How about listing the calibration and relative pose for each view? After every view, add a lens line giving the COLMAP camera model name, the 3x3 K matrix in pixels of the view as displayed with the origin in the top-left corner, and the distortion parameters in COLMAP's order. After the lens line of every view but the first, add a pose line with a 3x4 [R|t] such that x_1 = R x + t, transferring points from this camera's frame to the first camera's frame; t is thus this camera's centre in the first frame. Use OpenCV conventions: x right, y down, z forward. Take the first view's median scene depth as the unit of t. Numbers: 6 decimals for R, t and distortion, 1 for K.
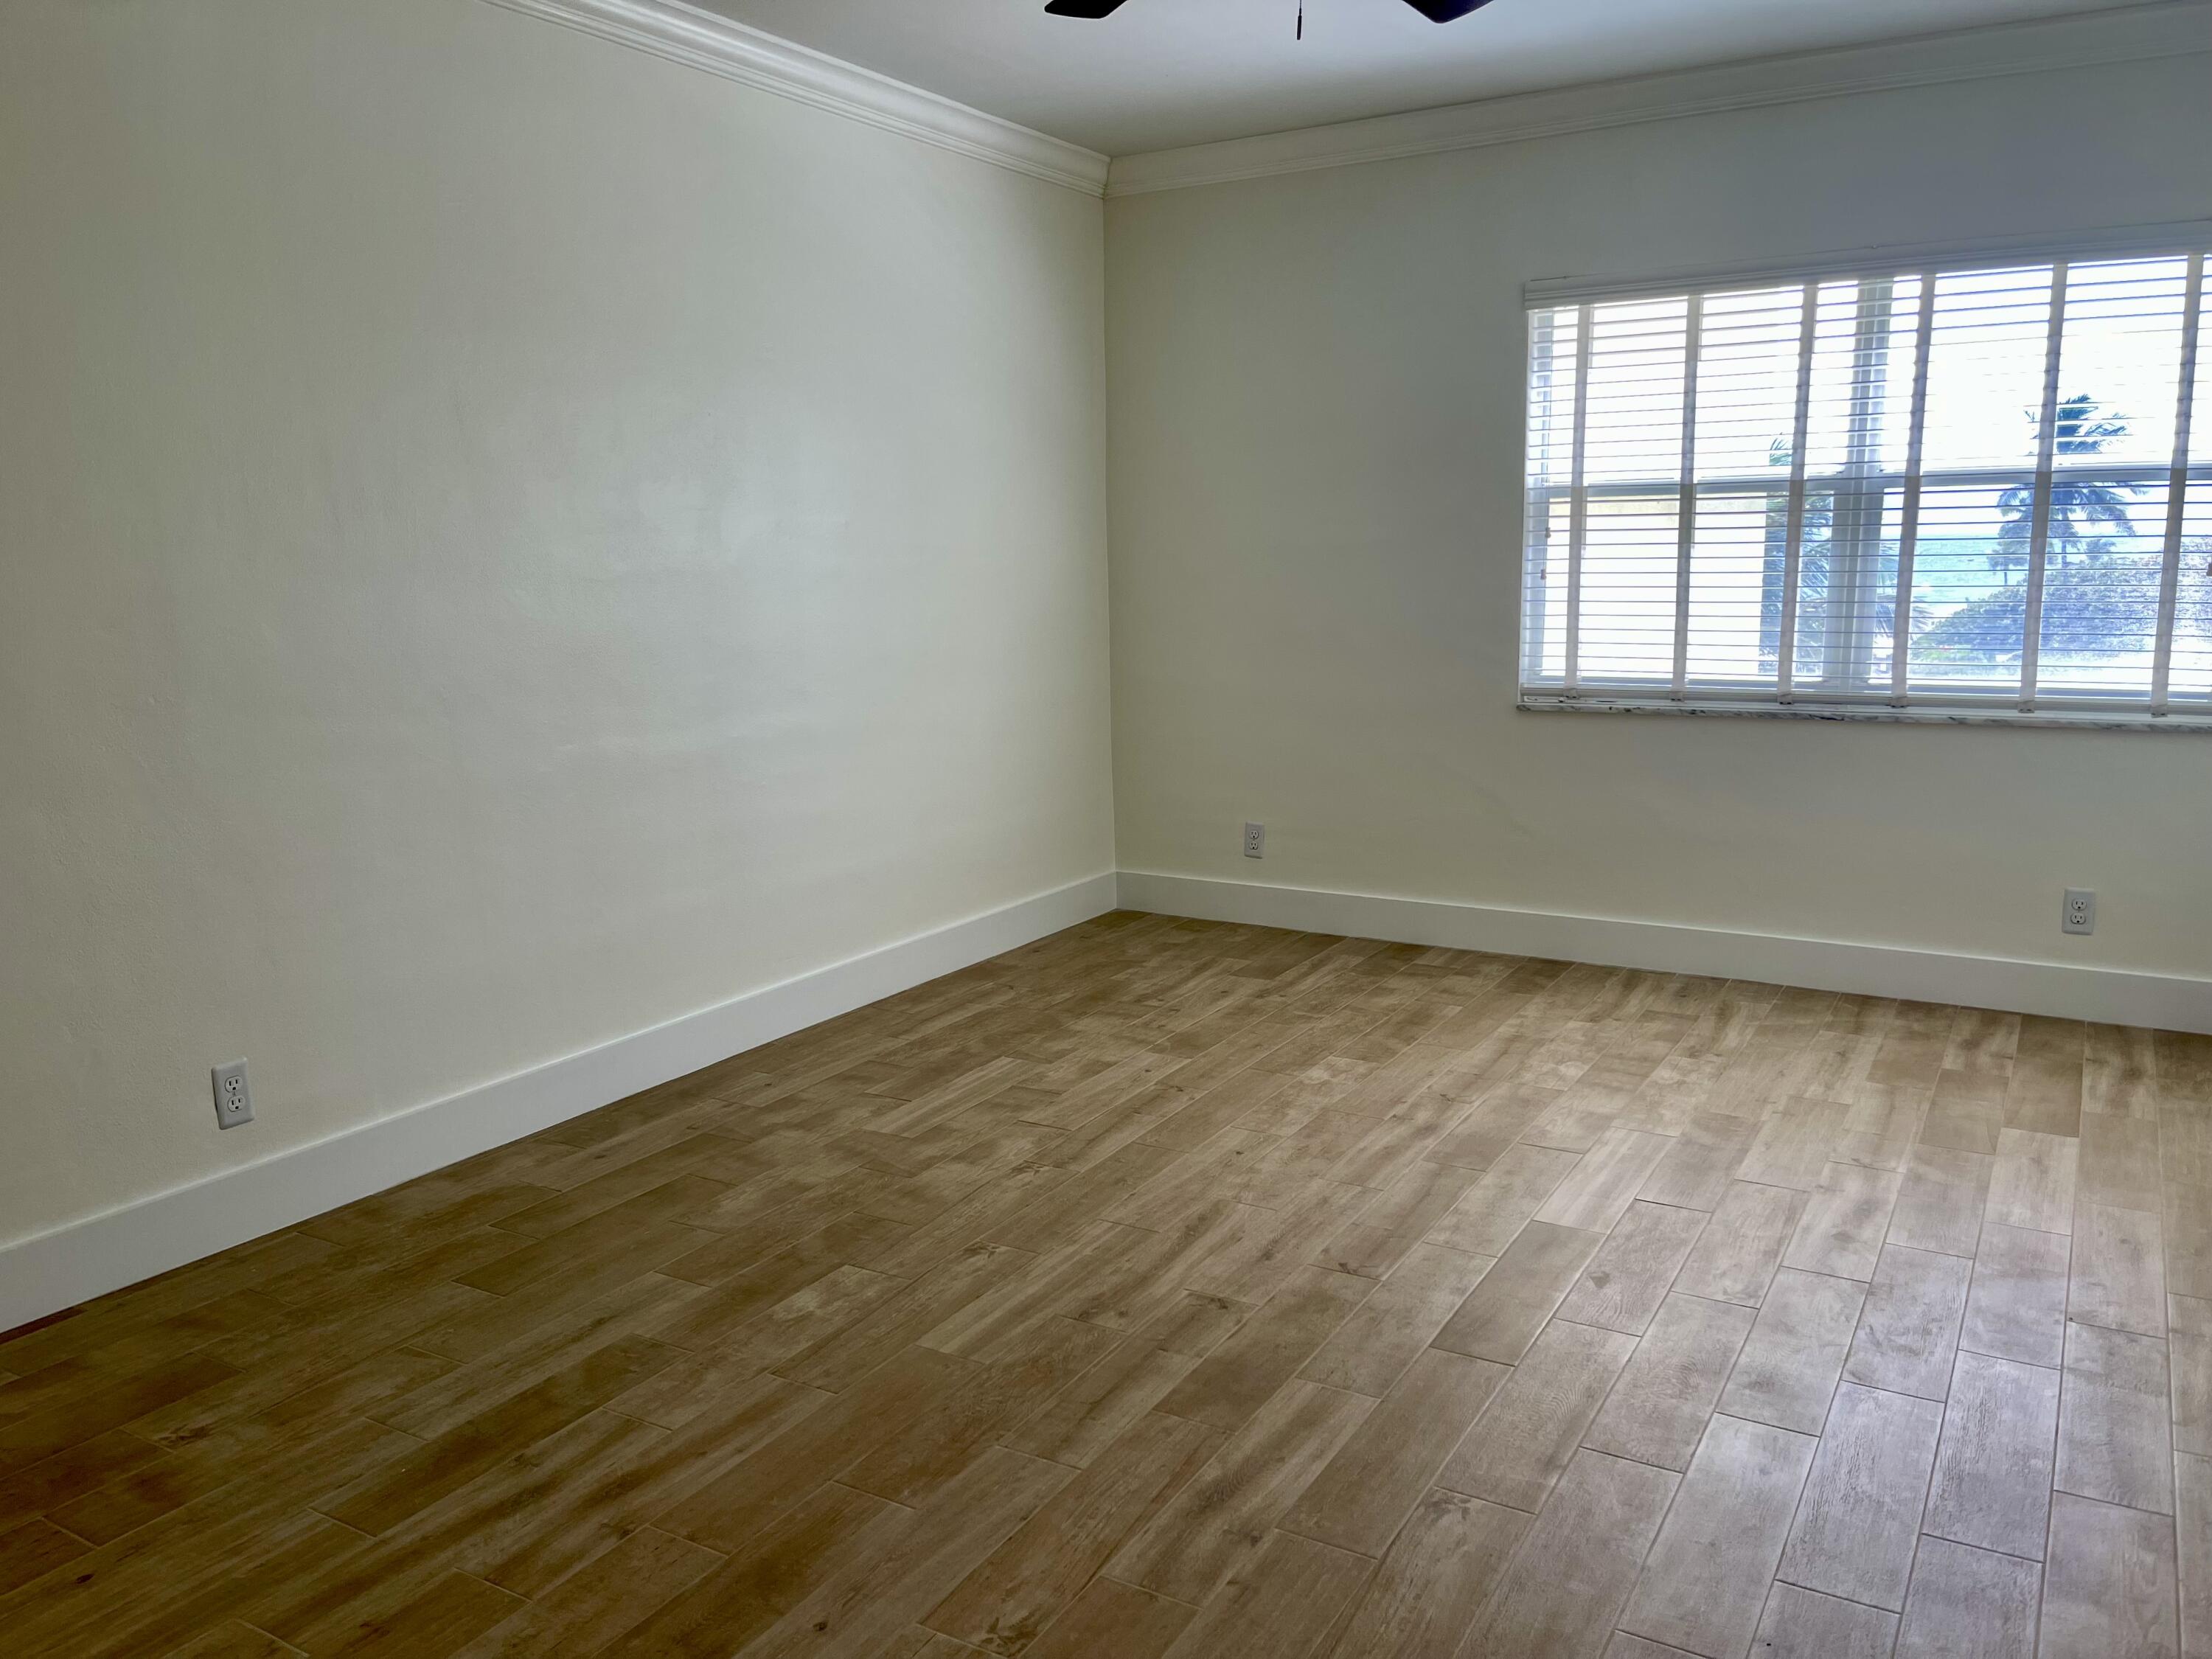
lens RADIAL K [[1690.5, 0, 1106.0], [0, 1690.5, 829.5], [0, 0, 1]] dist [0.075985, -0.082396]
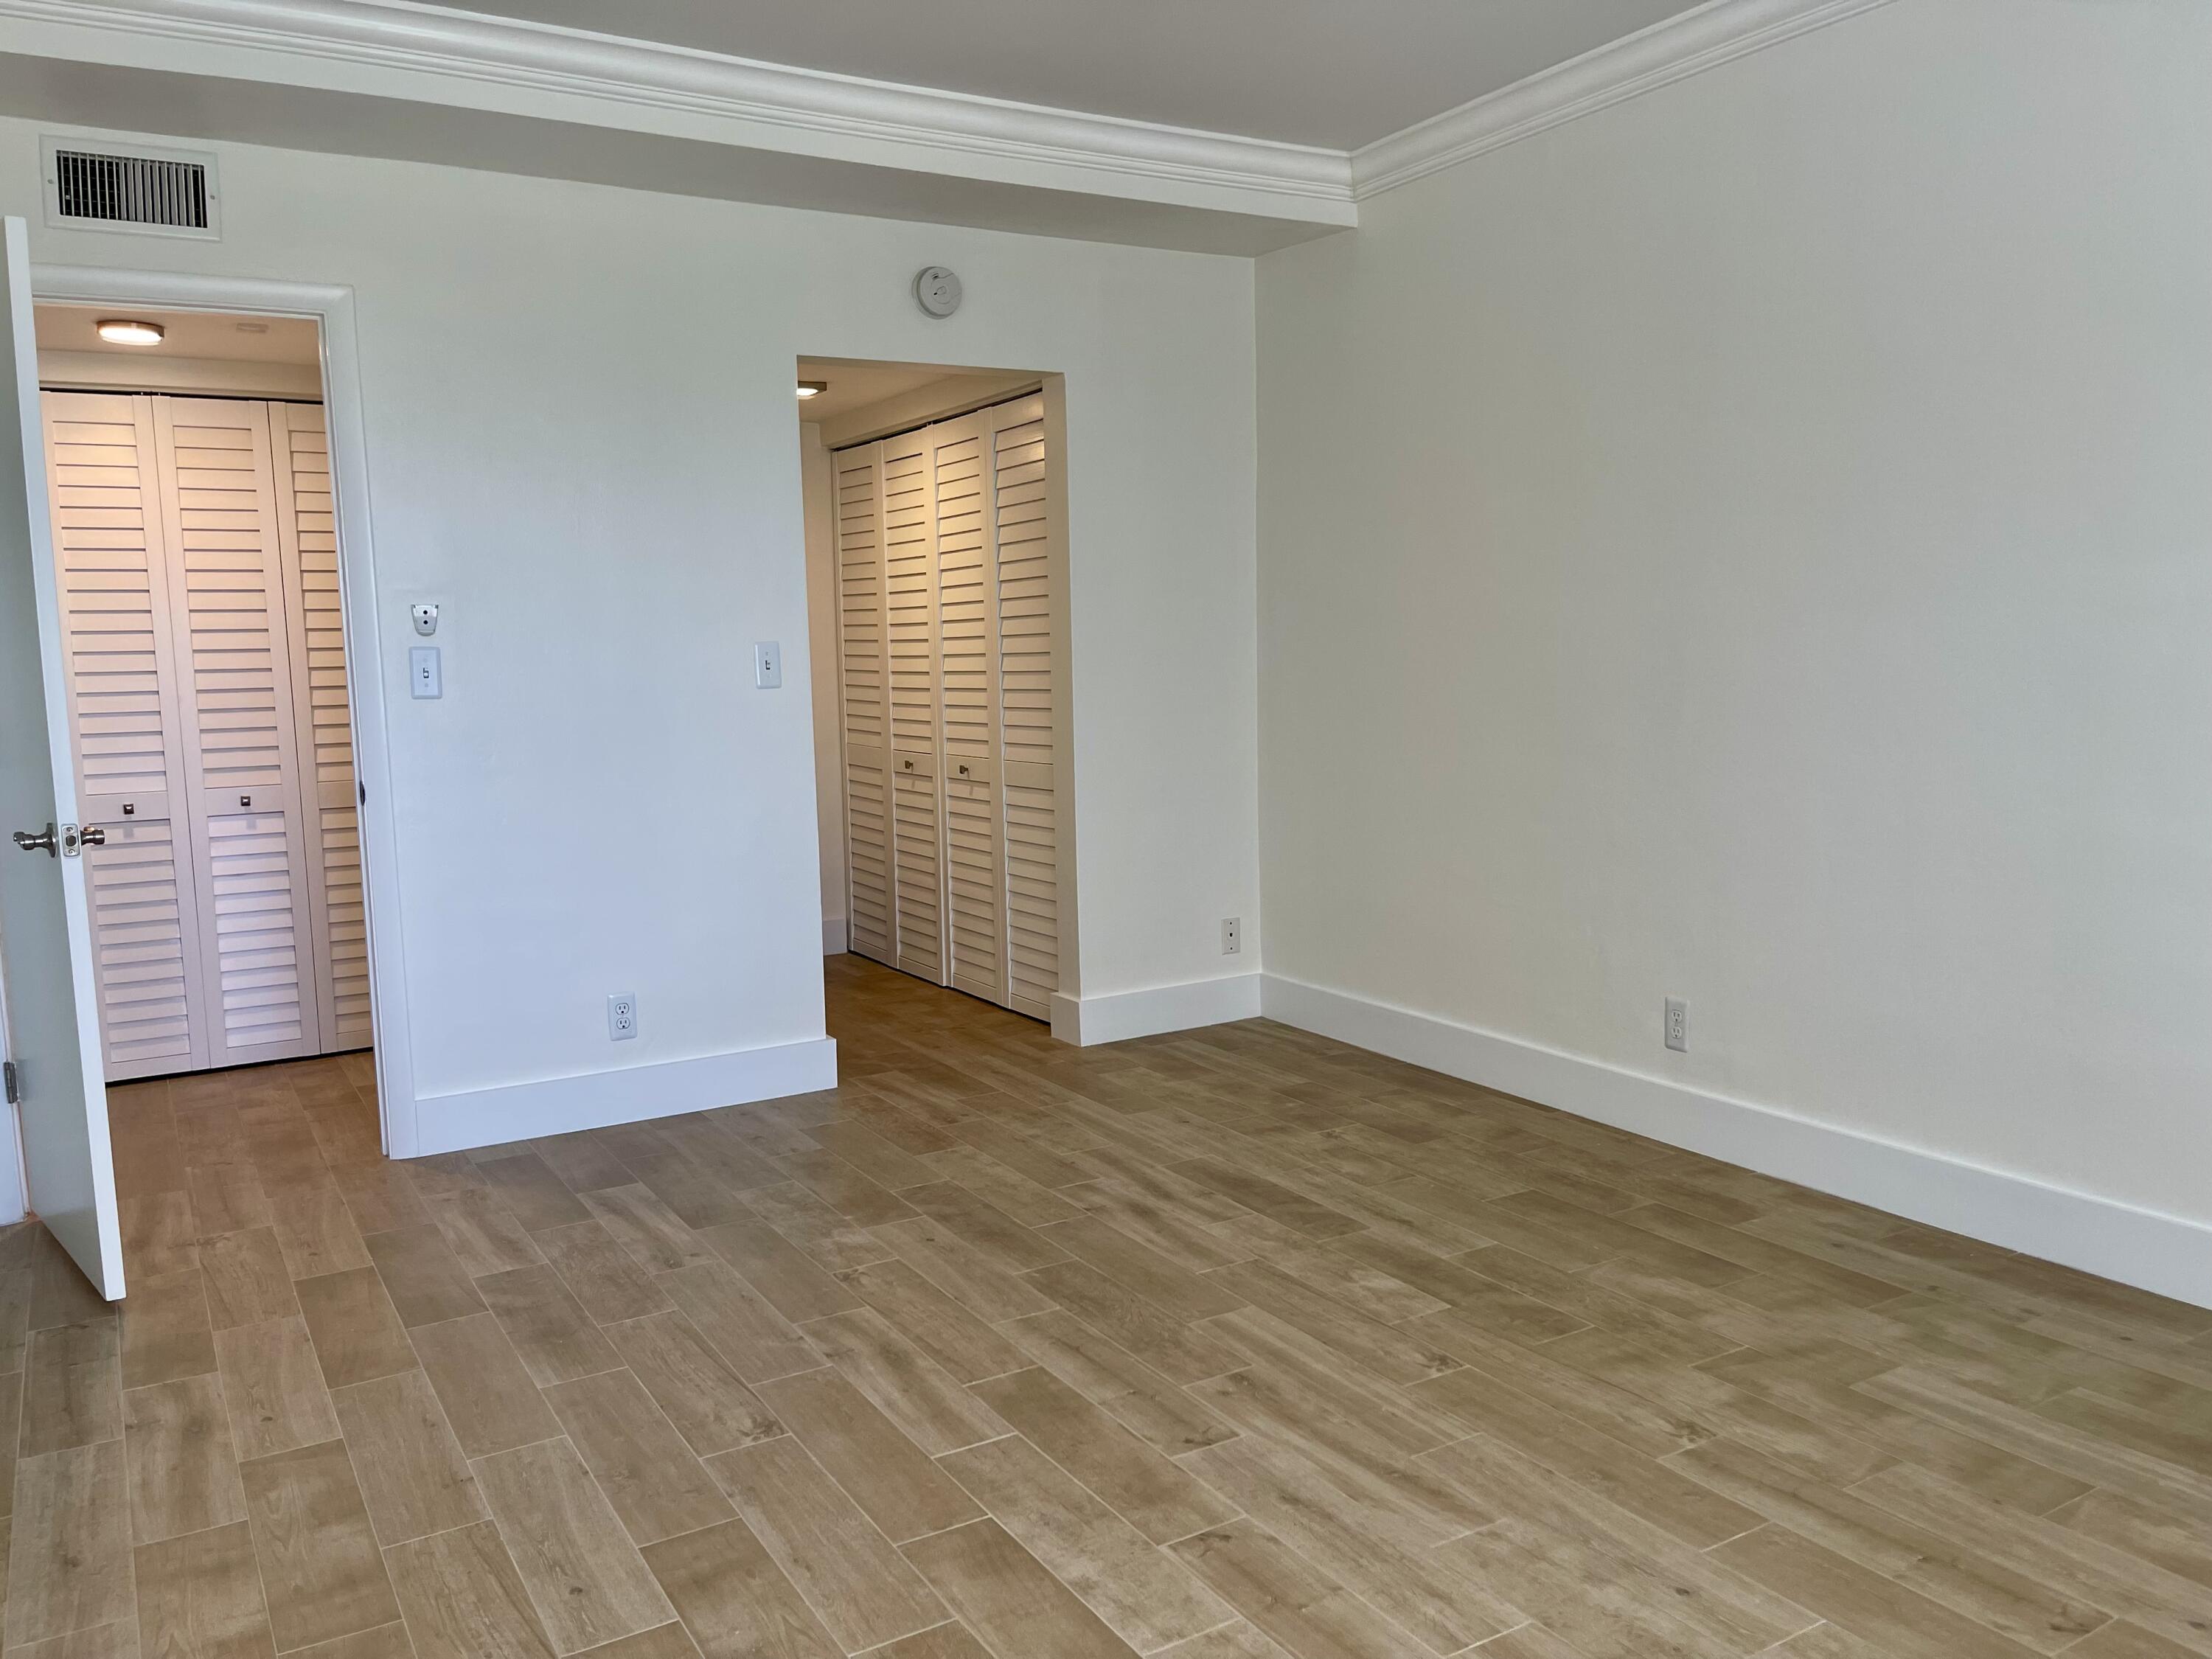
lens RADIAL K [[1690.5, 0, 1106.0], [0, 1690.5, 829.5], [0, 0, 1]] dist [0.075985, -0.082396]
pose [[-0.477669, 0.123340, -0.869839, 0.769099], [-0.116841, 0.972382, 0.202043, -0.189723], [0.870736, 0.198142, -0.450066, 1.214603]]
